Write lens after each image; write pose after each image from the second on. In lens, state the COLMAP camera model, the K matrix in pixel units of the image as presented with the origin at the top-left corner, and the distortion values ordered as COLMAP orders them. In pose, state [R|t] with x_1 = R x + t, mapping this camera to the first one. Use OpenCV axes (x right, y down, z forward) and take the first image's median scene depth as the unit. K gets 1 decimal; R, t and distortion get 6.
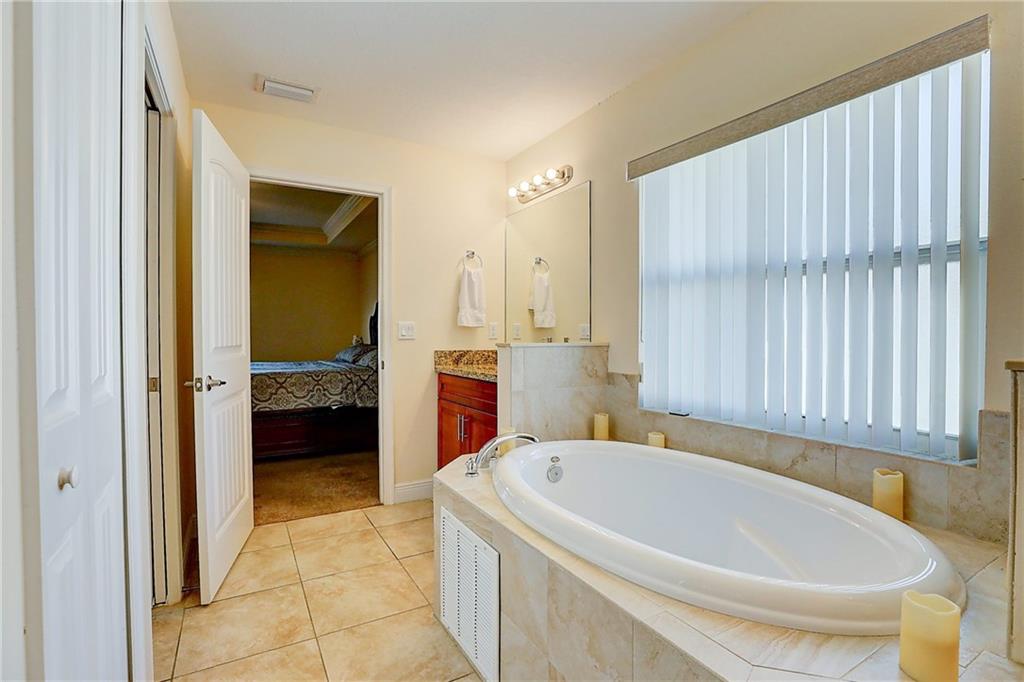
lens RADIAL K [[477.7, 0, 503.6], [0, 477.7, 341.8], [0, 0, 1]] dist [-0.016272, 0.000694]
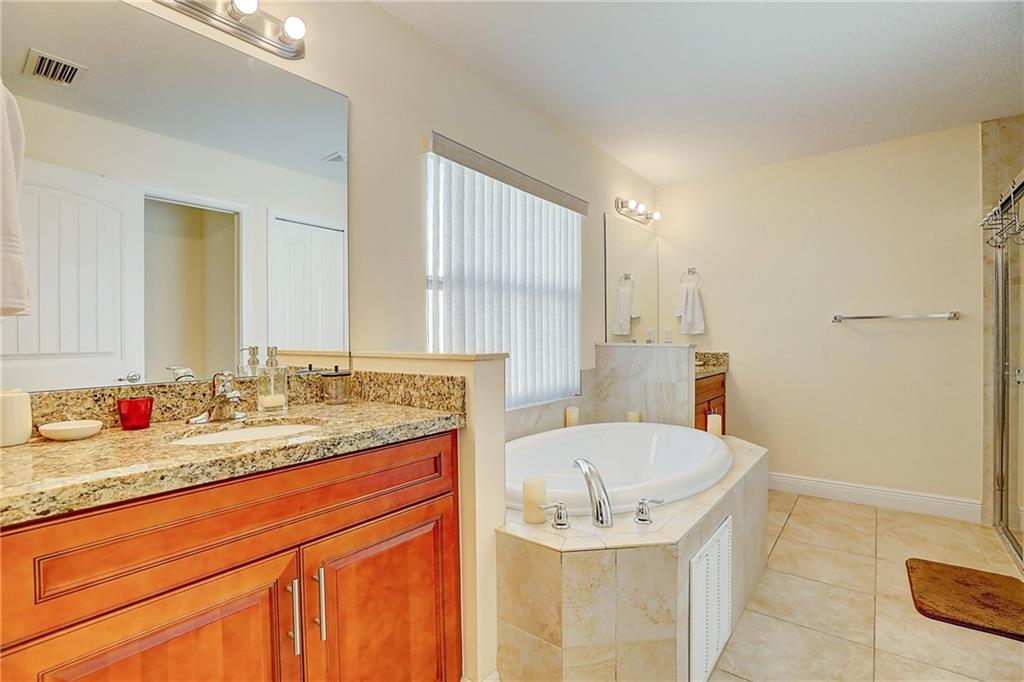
lens RADIAL K [[477.7, 0, 503.6], [0, 477.7, 341.8], [0, 0, 1]] dist [-0.016272, 0.000694]
pose [[-0.374289, 0.003395, 0.927306, -0.753398], [0.024653, 0.999676, 0.006291, -0.015380], [-0.926984, 0.025216, -0.374252, 1.656865]]
